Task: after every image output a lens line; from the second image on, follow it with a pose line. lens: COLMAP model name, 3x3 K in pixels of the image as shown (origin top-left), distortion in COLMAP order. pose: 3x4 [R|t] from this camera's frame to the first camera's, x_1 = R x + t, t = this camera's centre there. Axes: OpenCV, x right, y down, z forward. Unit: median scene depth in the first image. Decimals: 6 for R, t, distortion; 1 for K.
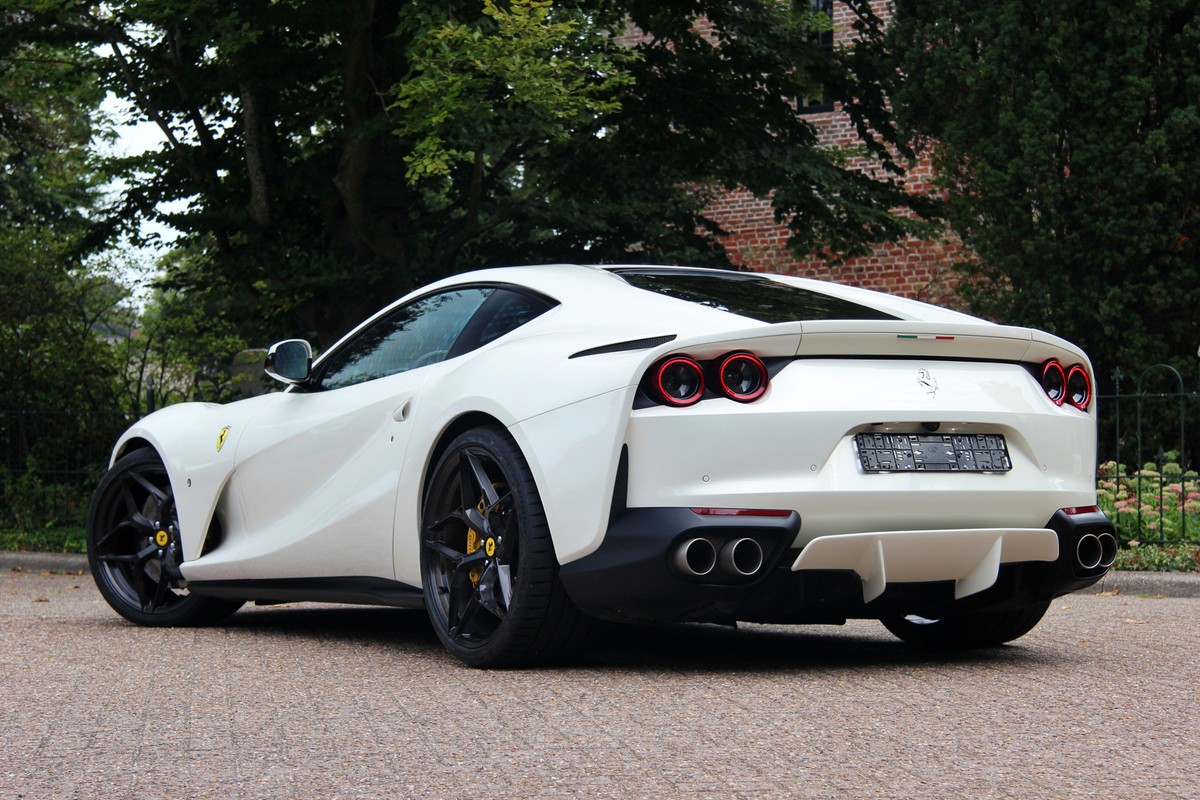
lens RADIAL K [[2612.0, 0, 600.0], [0, 2612.0, 400.0], [0, 0, 1]] dist [0.372584, 0.069294]
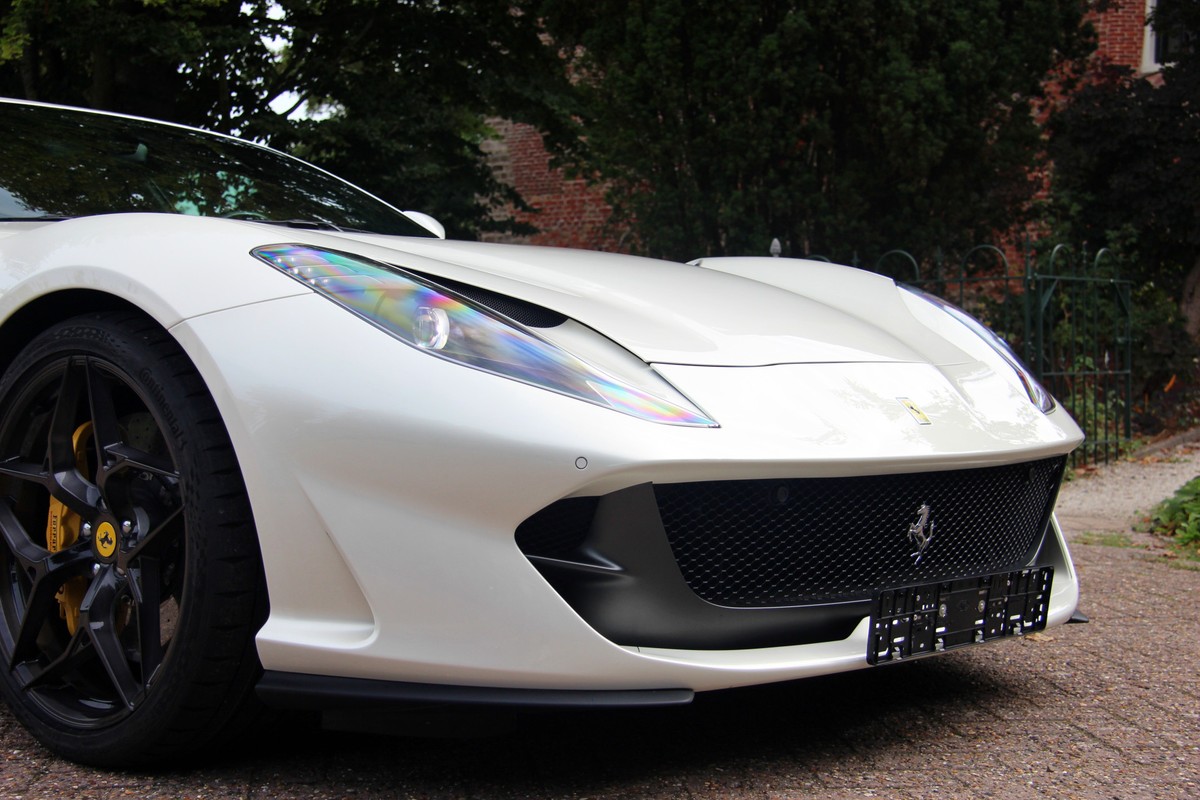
lens RADIAL K [[1830.0, 0, 584.4], [0, 1830.0, 402.2], [0, 0, 1]] dist [0.126054, 0.197330]
pose [[0.999591, 0.007589, -0.027557, 0.156357], [-0.006208, 0.998738, 0.049846, 0.004654], [0.027900, -0.049655, 0.998377, 0.281910]]
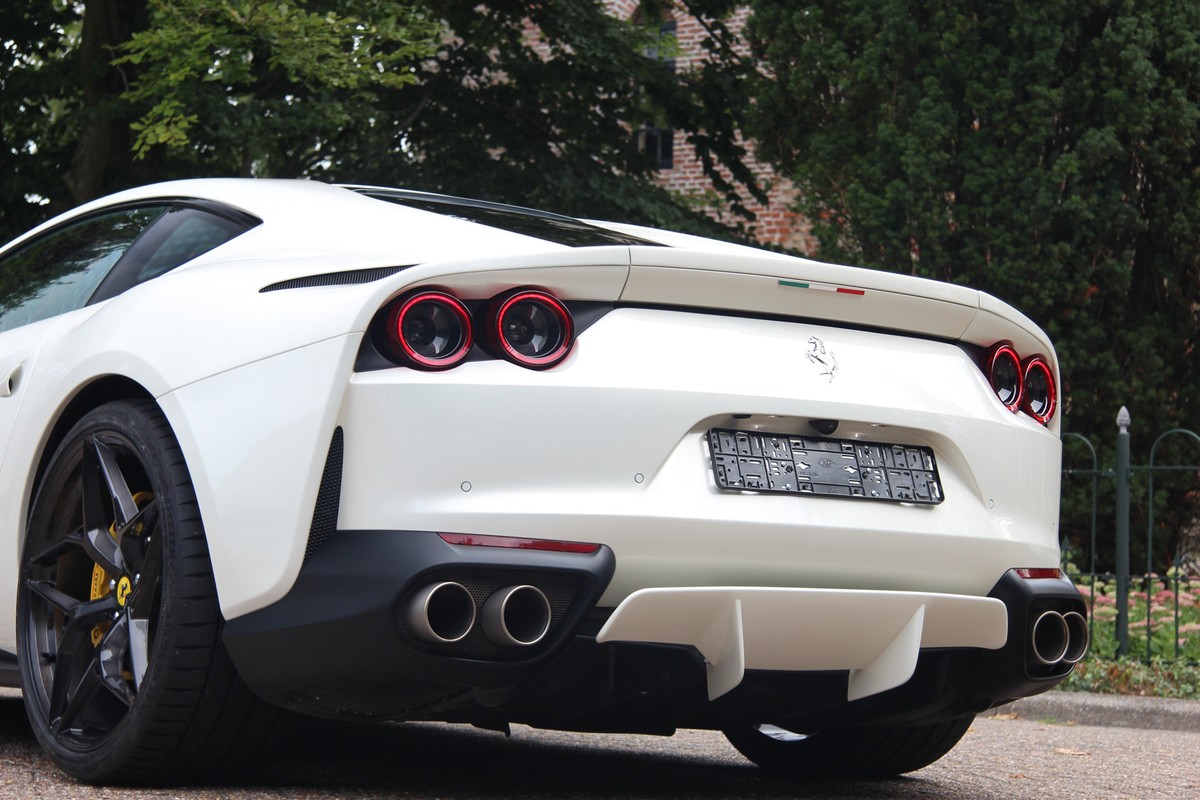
lens RADIAL K [[2728.5, 0, 588.2], [0, 2728.5, 401.7], [0, 0, 1]] dist [0.376008, 0.147971]
pose [[0.996818, 0.049767, 0.062264, 0.012916], [-0.047290, 0.998054, -0.040645, 0.016053], [-0.064165, 0.037571, 0.997232, 0.162025]]
